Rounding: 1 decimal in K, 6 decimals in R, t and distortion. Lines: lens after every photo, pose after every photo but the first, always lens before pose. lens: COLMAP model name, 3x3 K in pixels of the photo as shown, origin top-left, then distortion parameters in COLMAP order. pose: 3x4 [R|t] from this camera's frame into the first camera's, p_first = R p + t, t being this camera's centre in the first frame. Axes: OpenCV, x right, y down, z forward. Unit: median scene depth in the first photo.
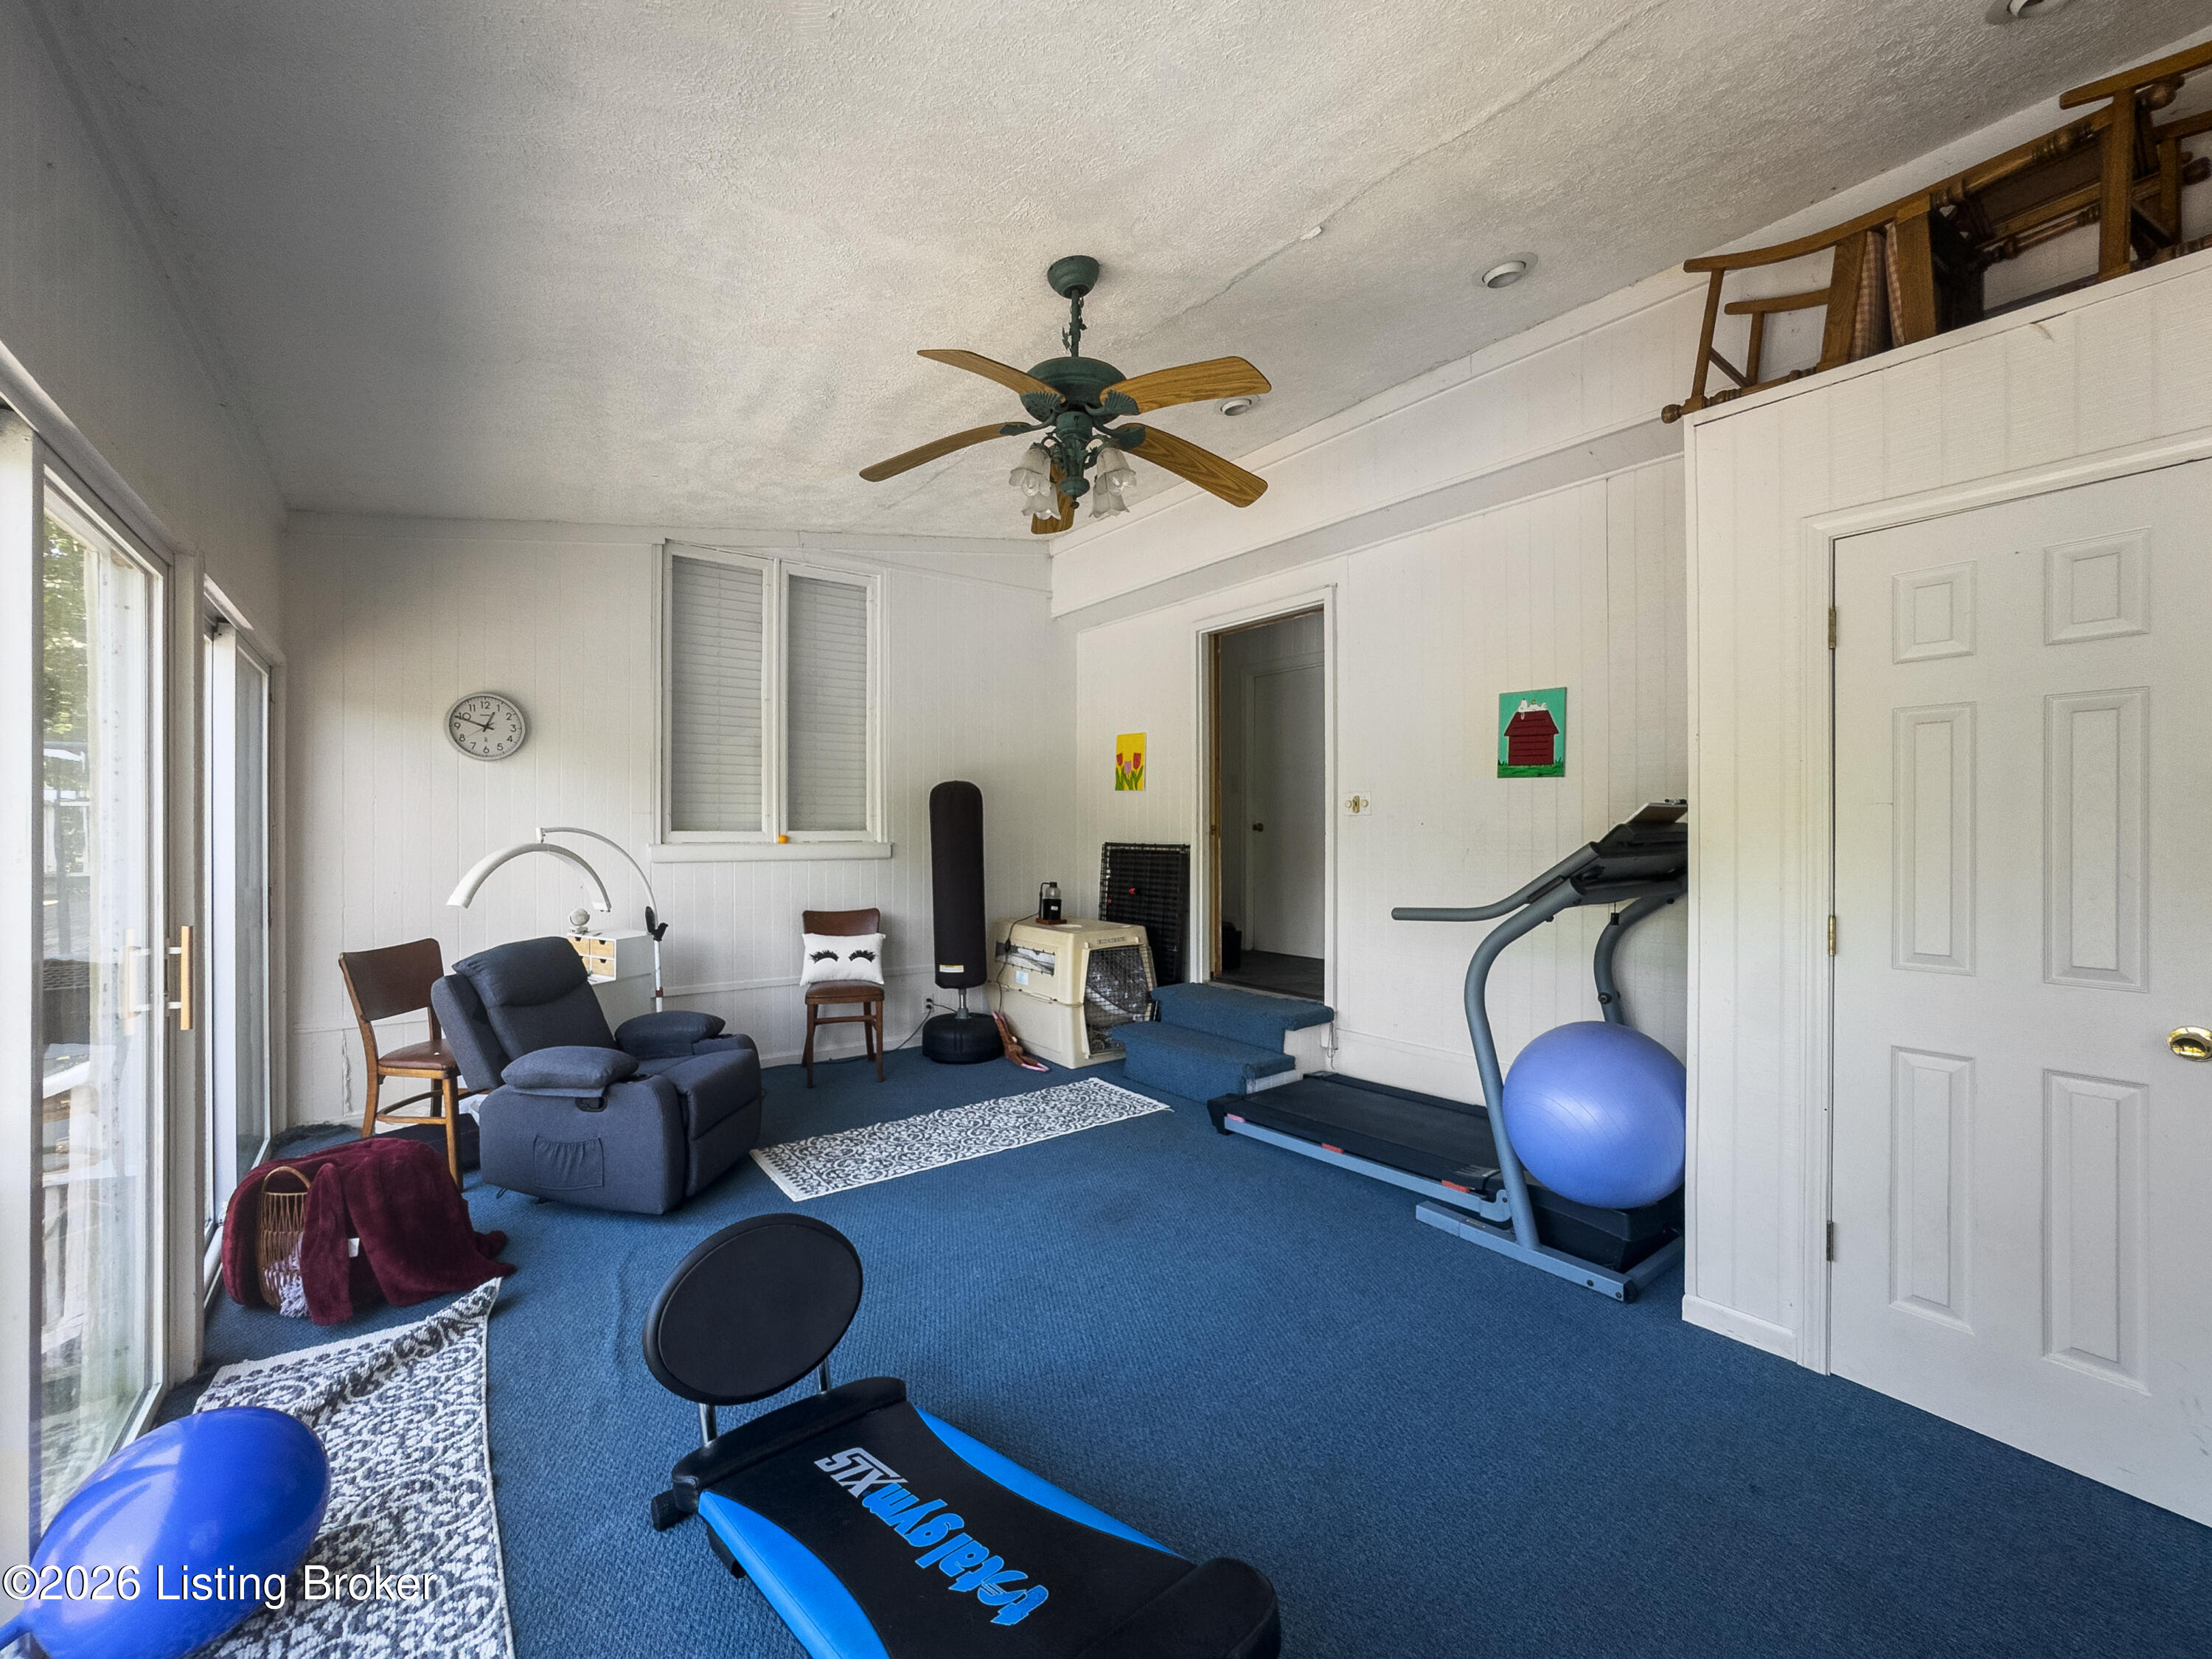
lens RADIAL K [[907.0, 0, 1106.4], [0, 907.0, 831.6], [0, 0, 1]] dist [-0.035176, 0.014641]
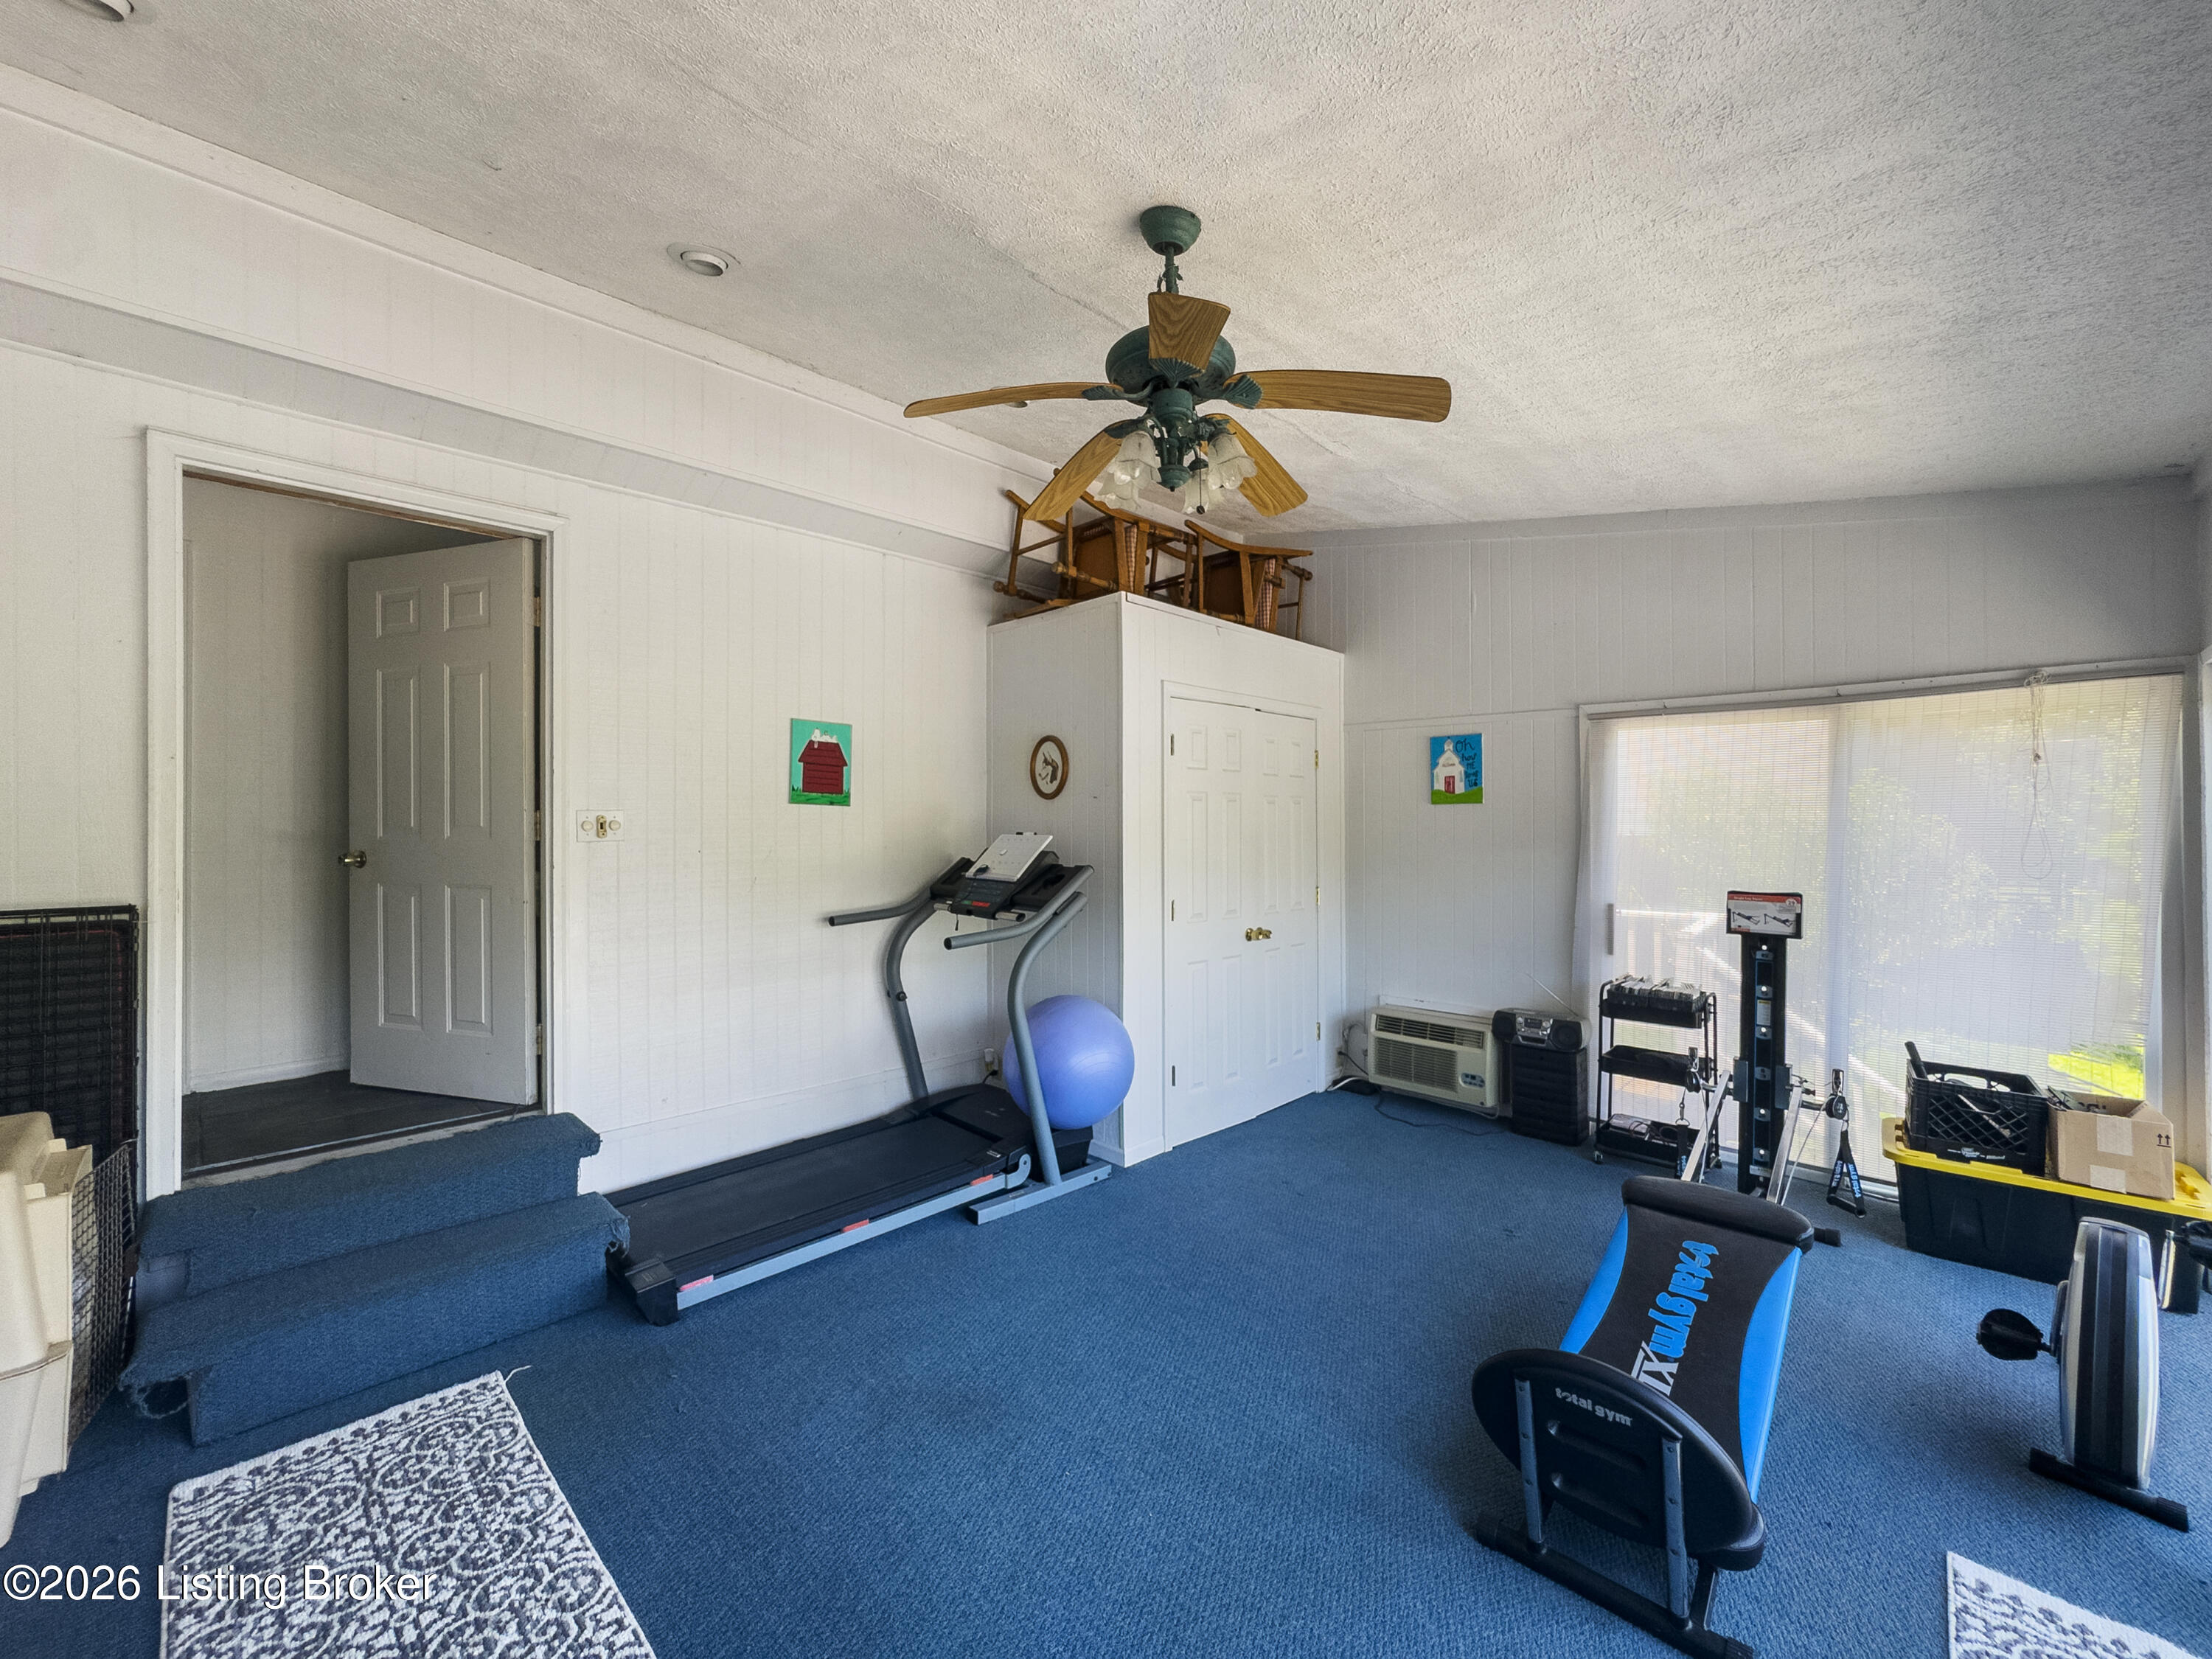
lens RADIAL K [[907.0, 0, 1100.6], [0, 907.0, 834.8], [0, 0, 1]] dist [-0.035176, 0.014641]
pose [[-0.138779, -0.006089, 0.990305, -0.605694], [0.001517, 0.999979, 0.006361, -0.032317], [-0.990322, 0.002385, -0.138766, 0.829282]]
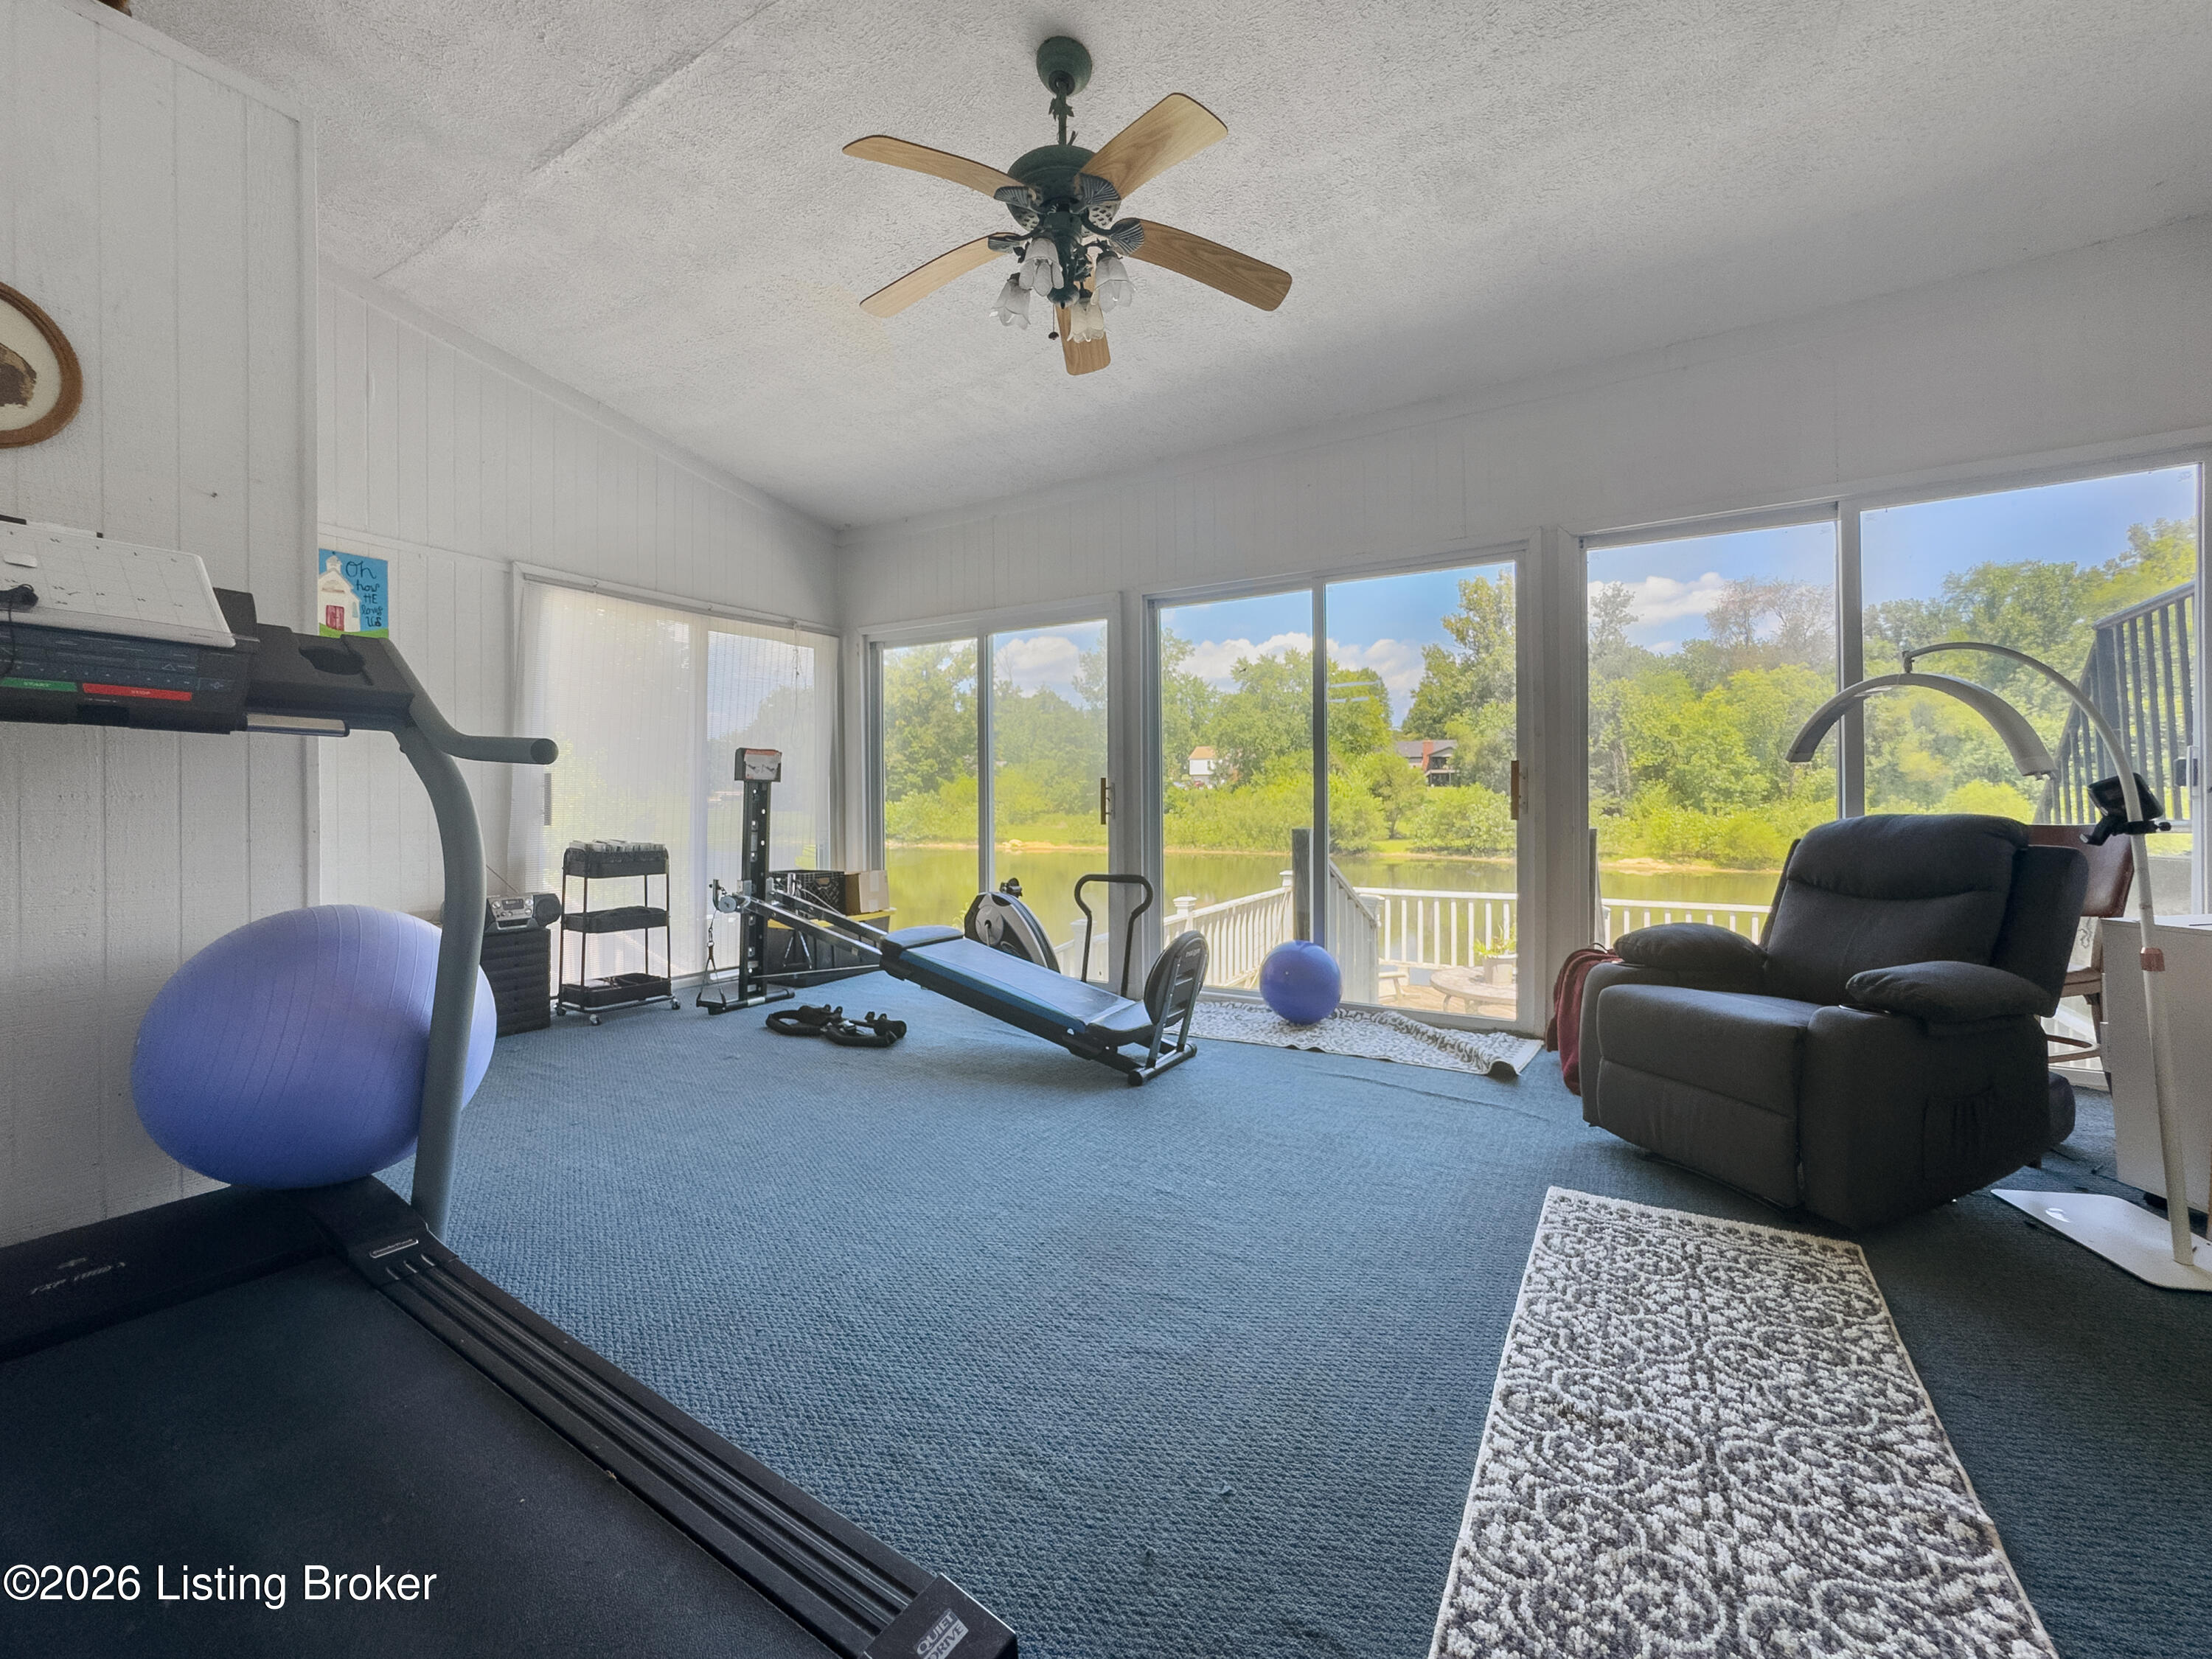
lens RADIAL K [[907.0, 0, 1092.2], [0, 907.0, 826.2], [0, 0, 1]] dist [-0.035176, 0.014641]
pose [[-0.934315, 0.014721, -0.356144, 0.190533], [0.004300, 0.999540, 0.030034, 0.098820], [0.356422, 0.026530, -0.933948, 1.317597]]
